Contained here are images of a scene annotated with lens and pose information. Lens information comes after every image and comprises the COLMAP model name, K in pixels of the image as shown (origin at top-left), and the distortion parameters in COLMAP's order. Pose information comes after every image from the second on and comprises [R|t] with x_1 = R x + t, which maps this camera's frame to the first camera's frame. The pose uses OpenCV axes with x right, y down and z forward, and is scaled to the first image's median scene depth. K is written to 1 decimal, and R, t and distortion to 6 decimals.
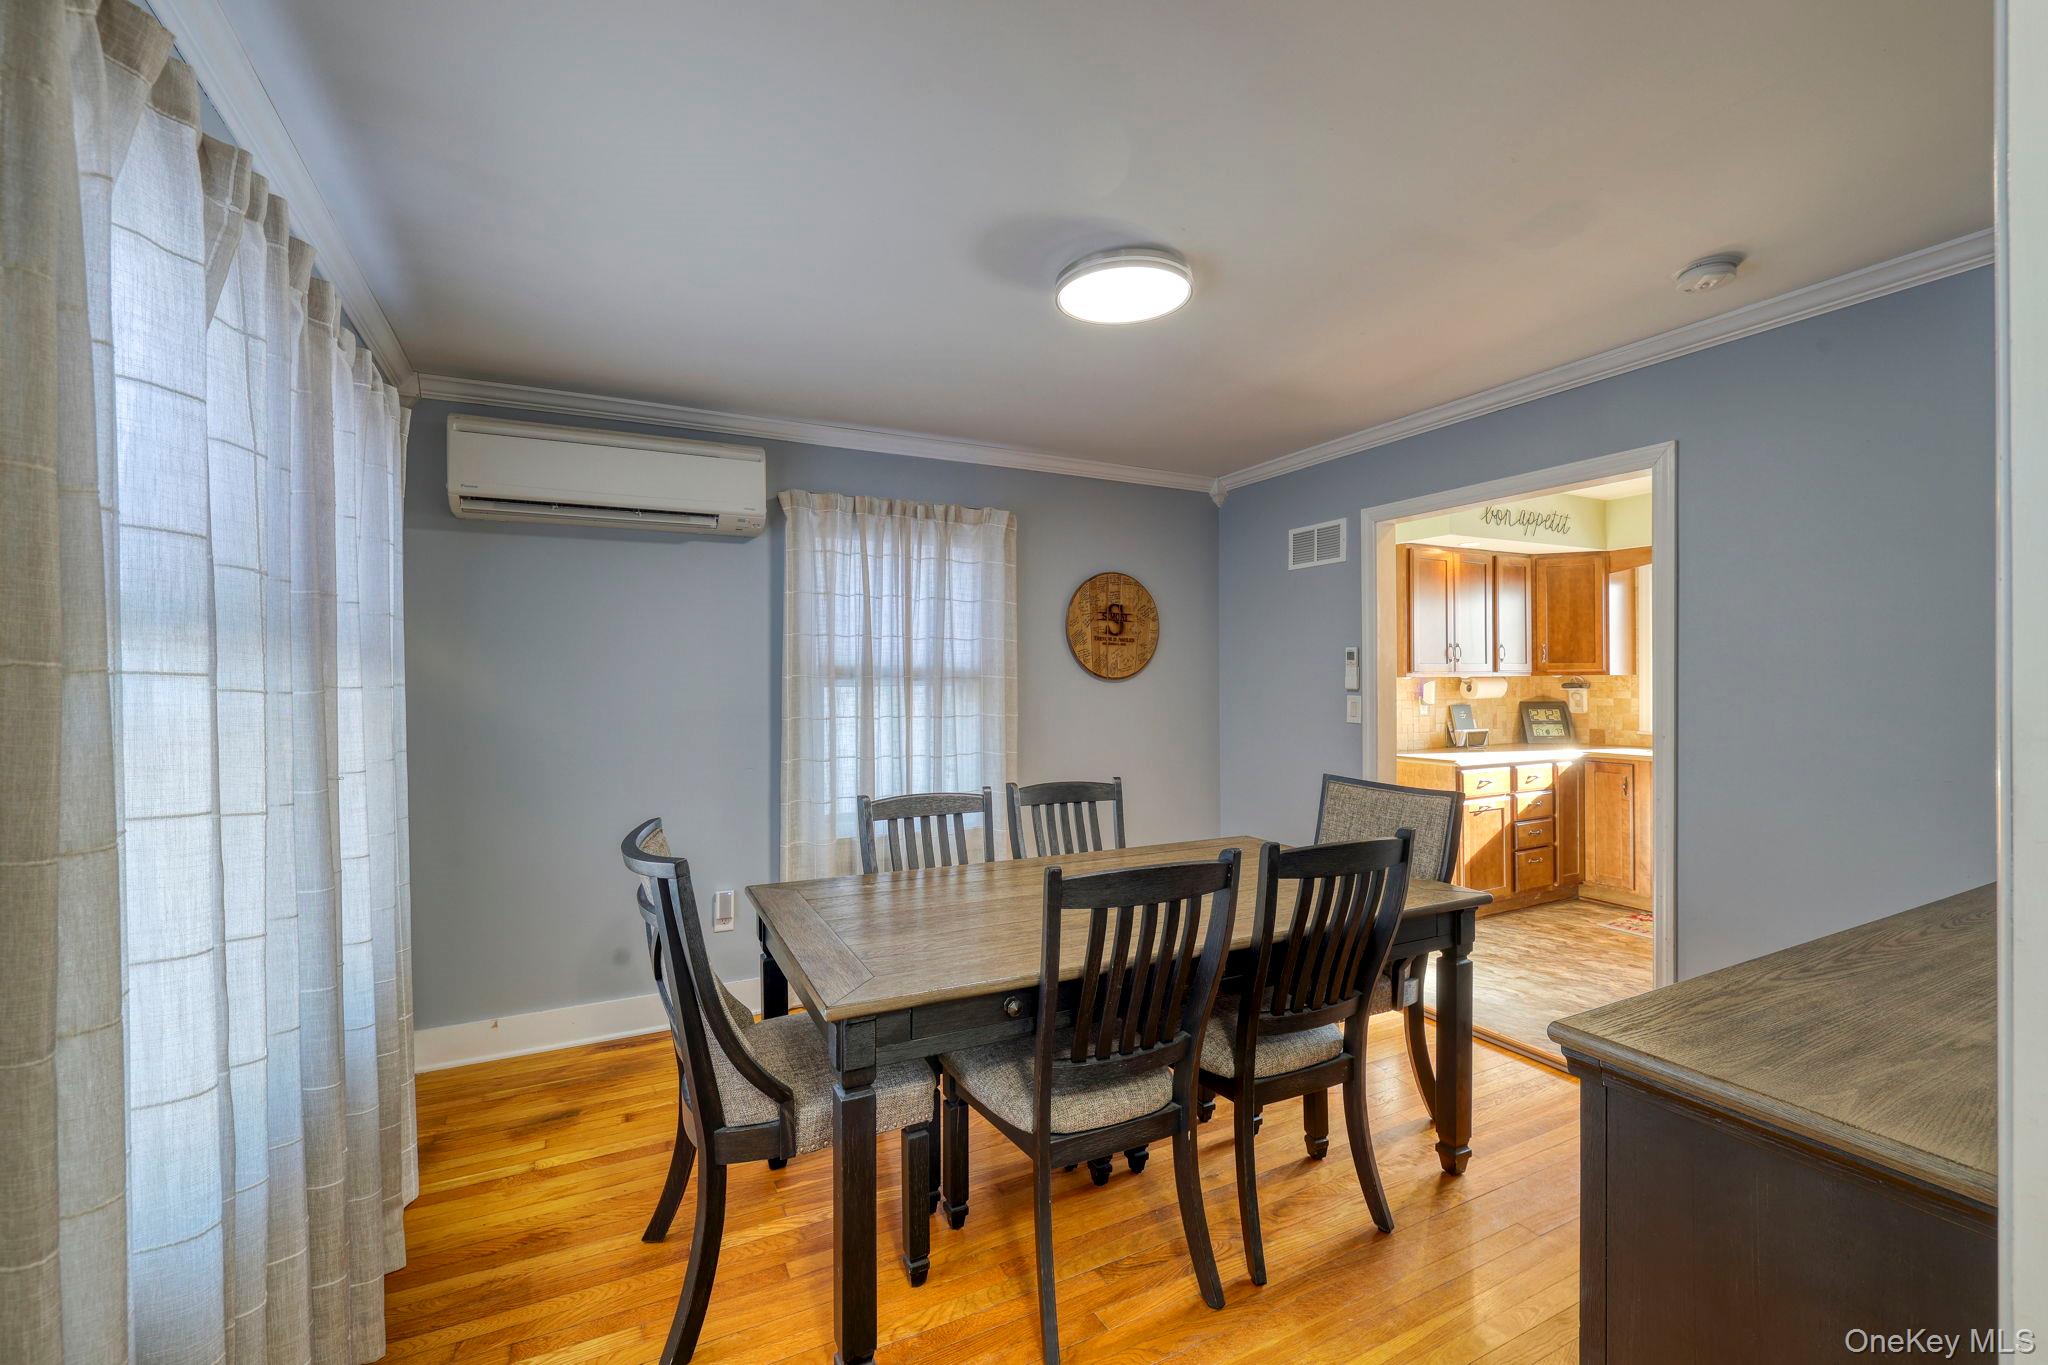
lens RADIAL K [[852.9, 0, 1024.9], [0, 852.9, 677.6], [0, 0, 1]] dist [-0.002937, 0.001667]
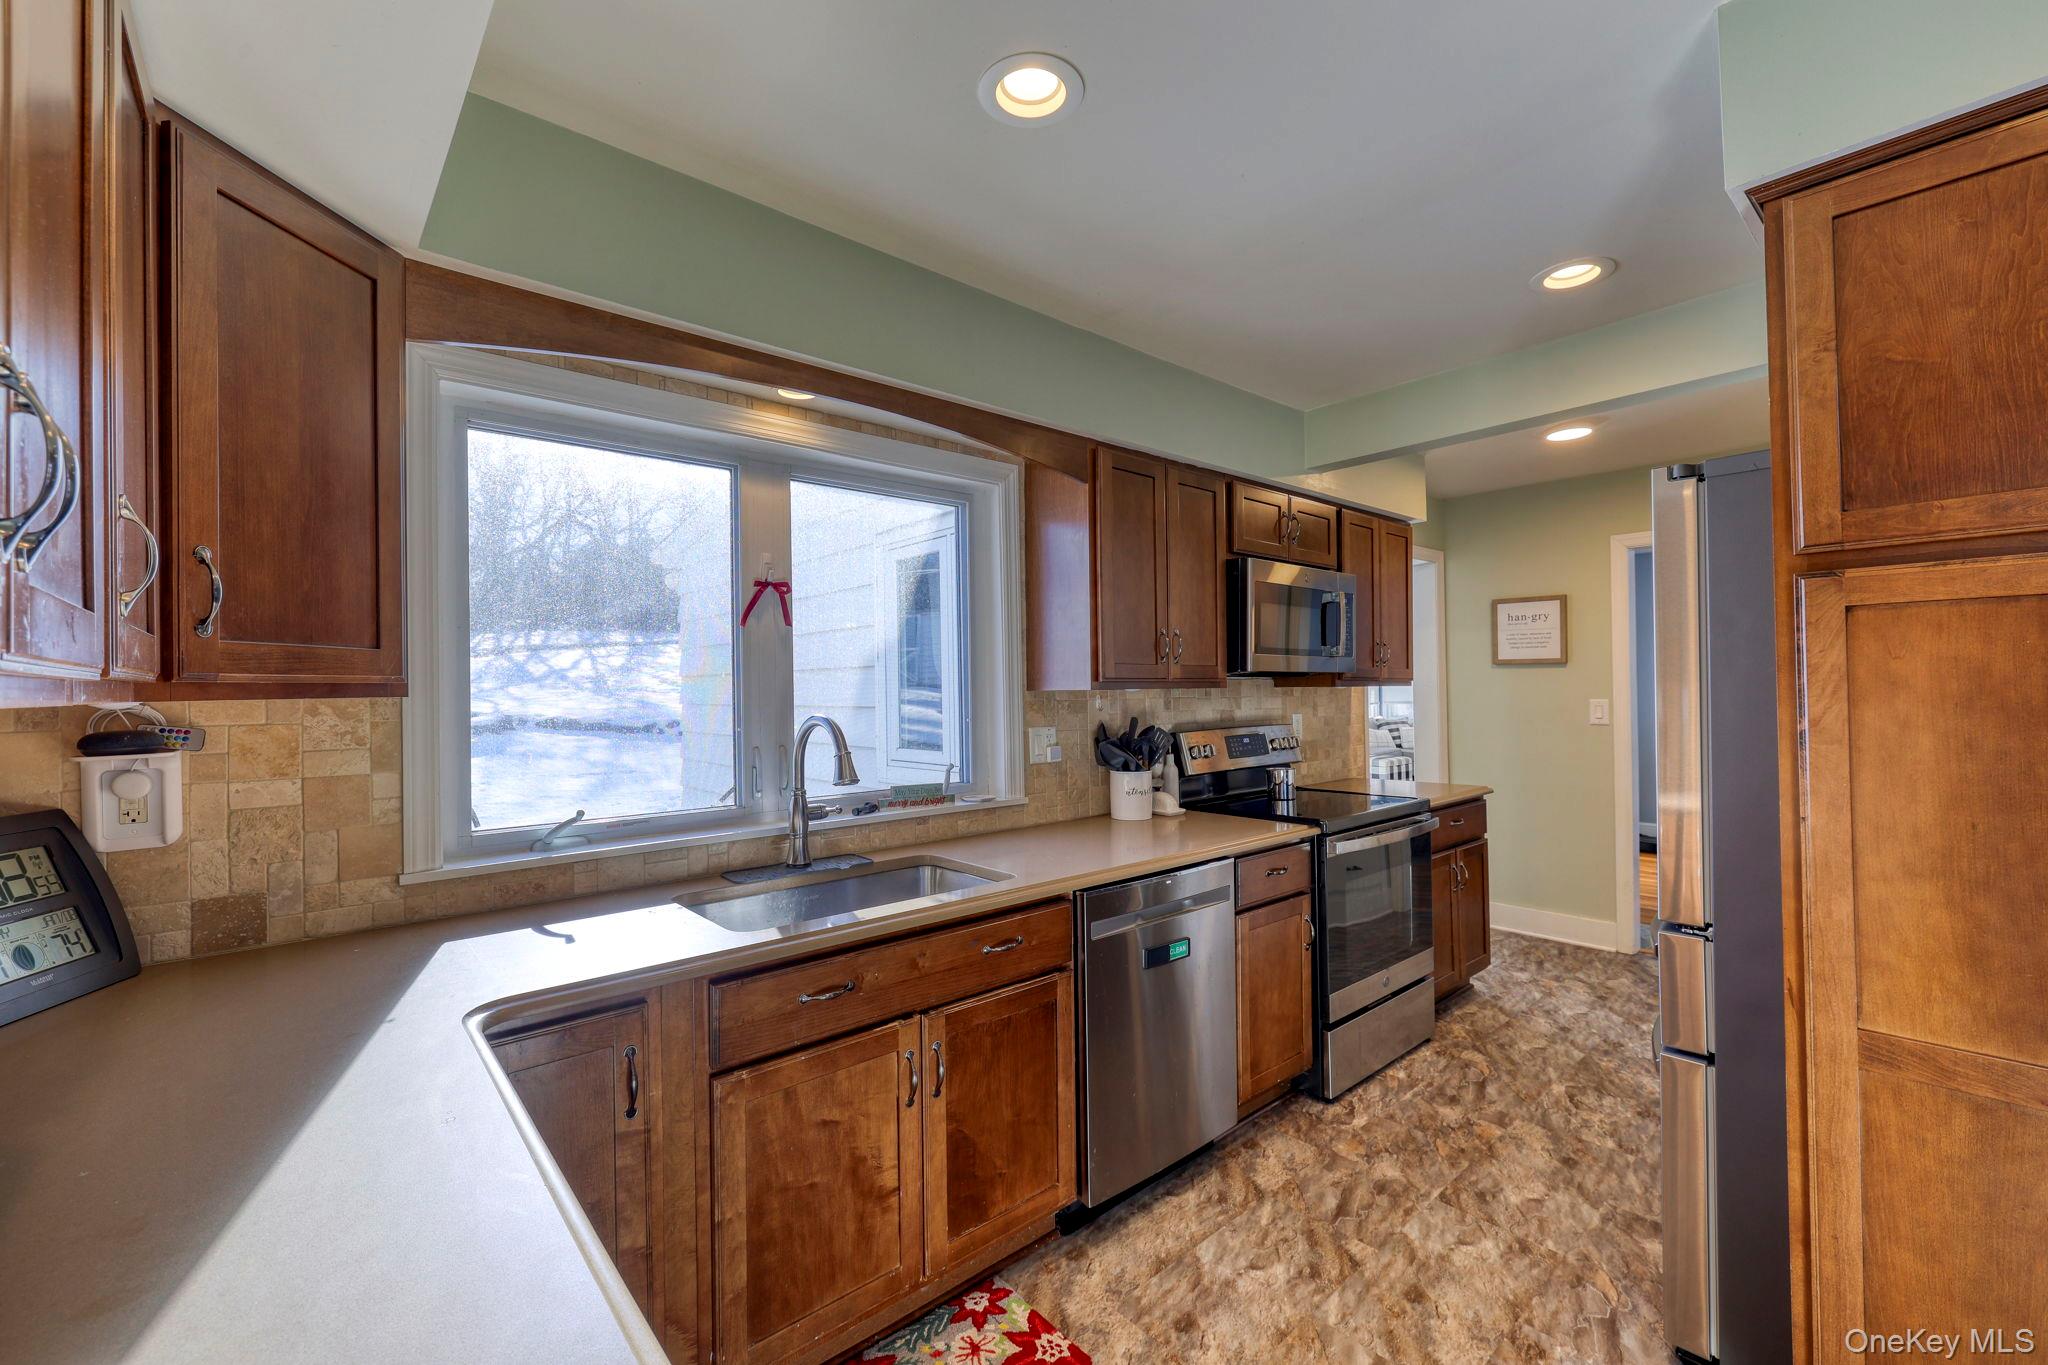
lens RADIAL K [[852.9, 0, 1023.5], [0, 852.9, 682.2], [0, 0, 1]] dist [-0.002937, 0.001667]
pose [[-0.234645, 0.018302, 0.971909, 0.359480], [0.014669, 0.999776, -0.015285, -0.000717], [-0.971971, 0.010671, -0.234861, 0.852687]]
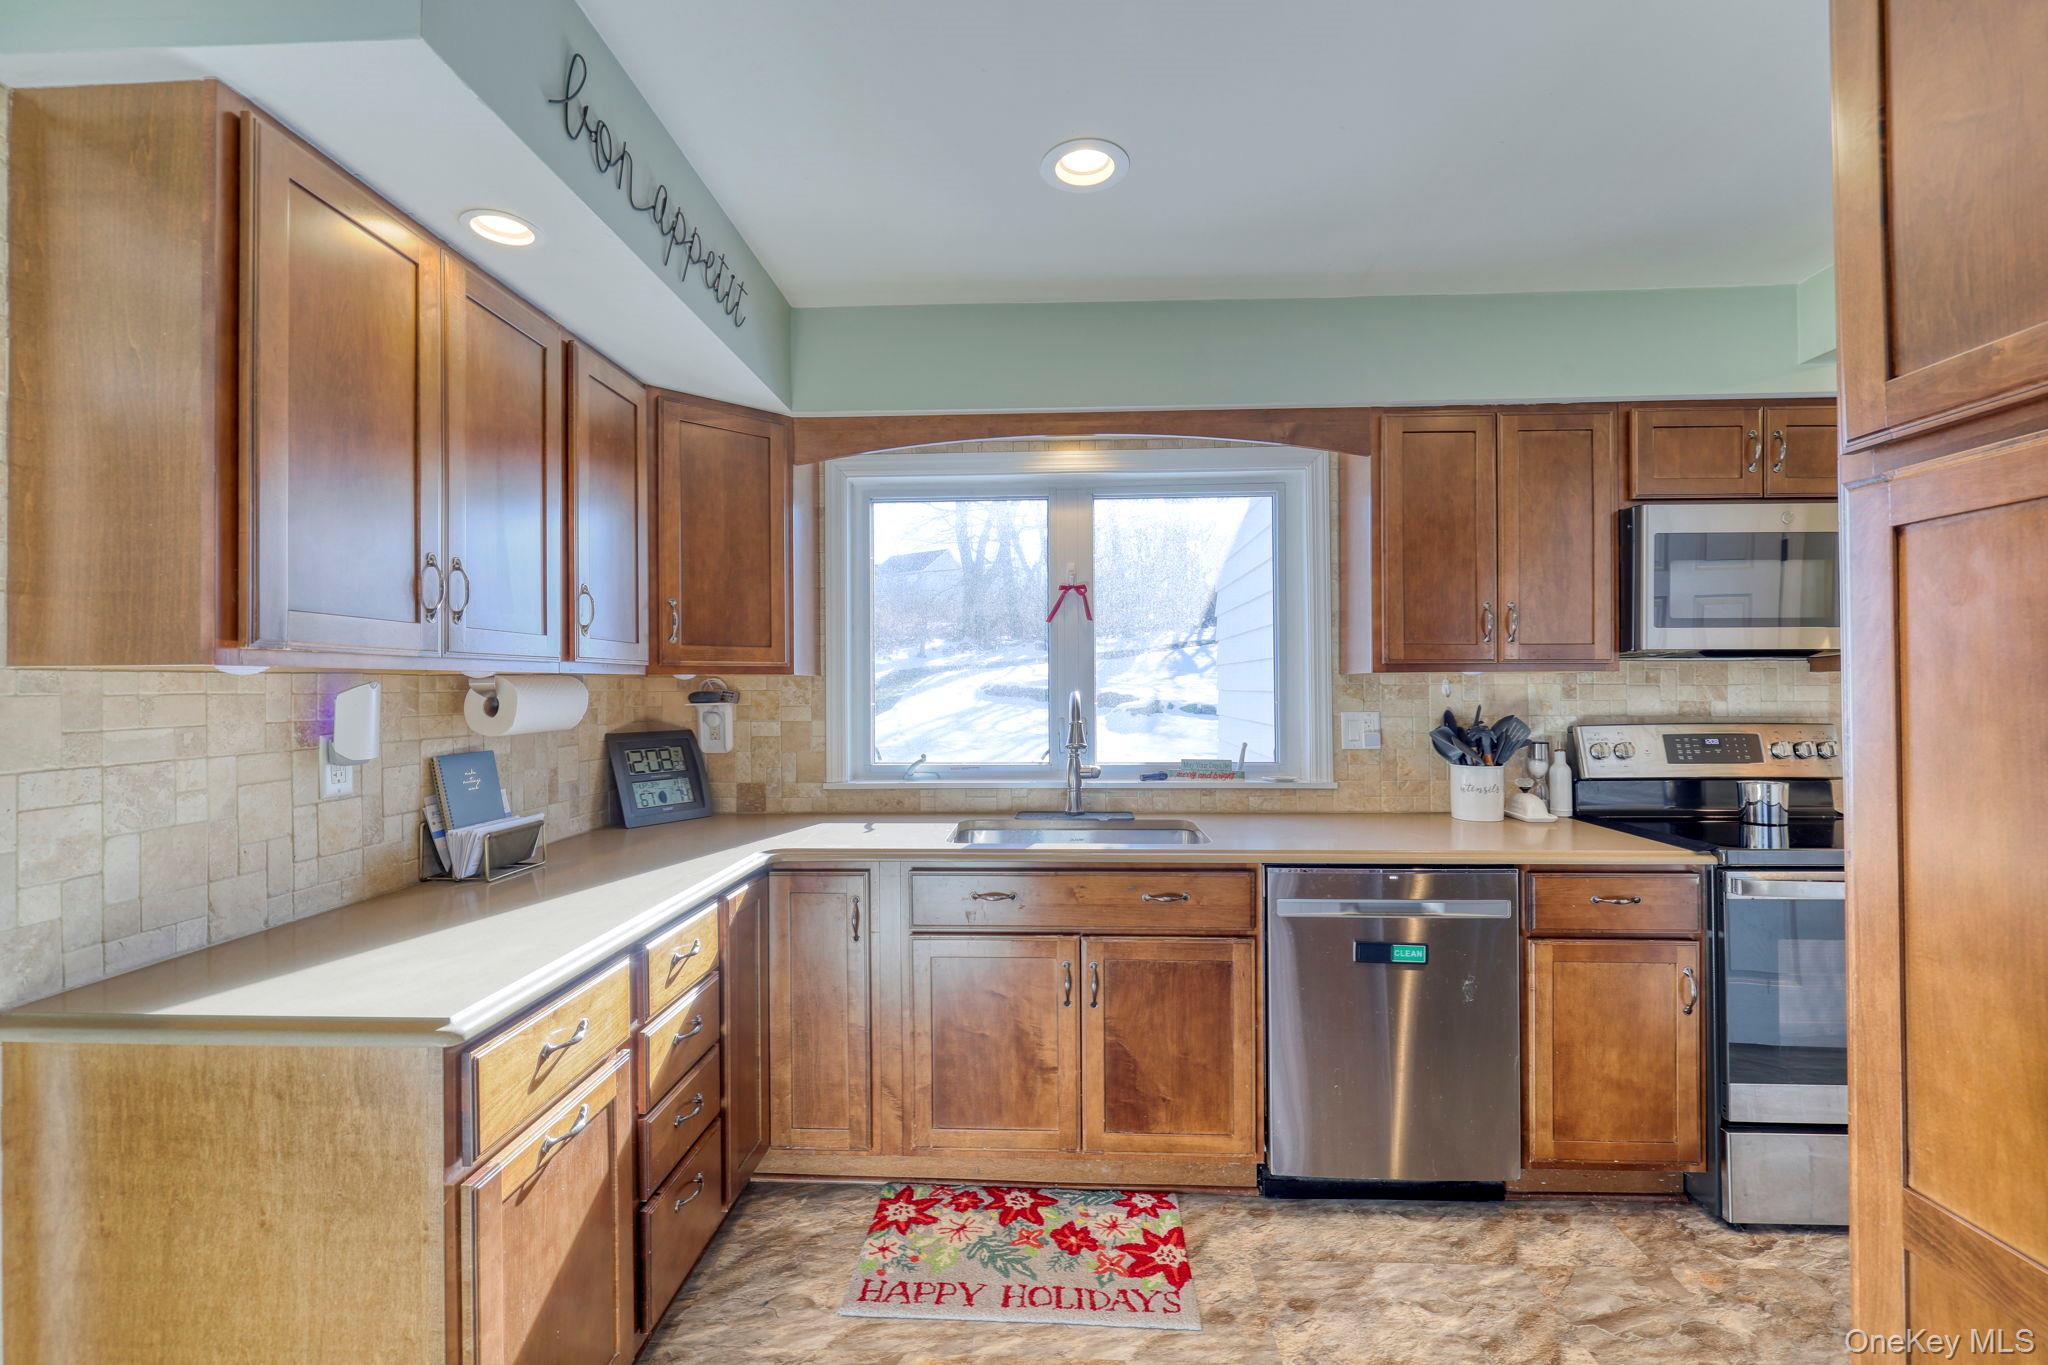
lens RADIAL K [[852.9, 0, 1012.3], [0, 852.9, 682.9], [0, 0, 1]] dist [-0.002937, 0.001667]
pose [[0.502824, 0.008396, 0.864348, 0.326167], [0.001847, 0.999940, -0.010787, 0.006921], [-0.864387, 0.007021, 0.502778, 0.639245]]
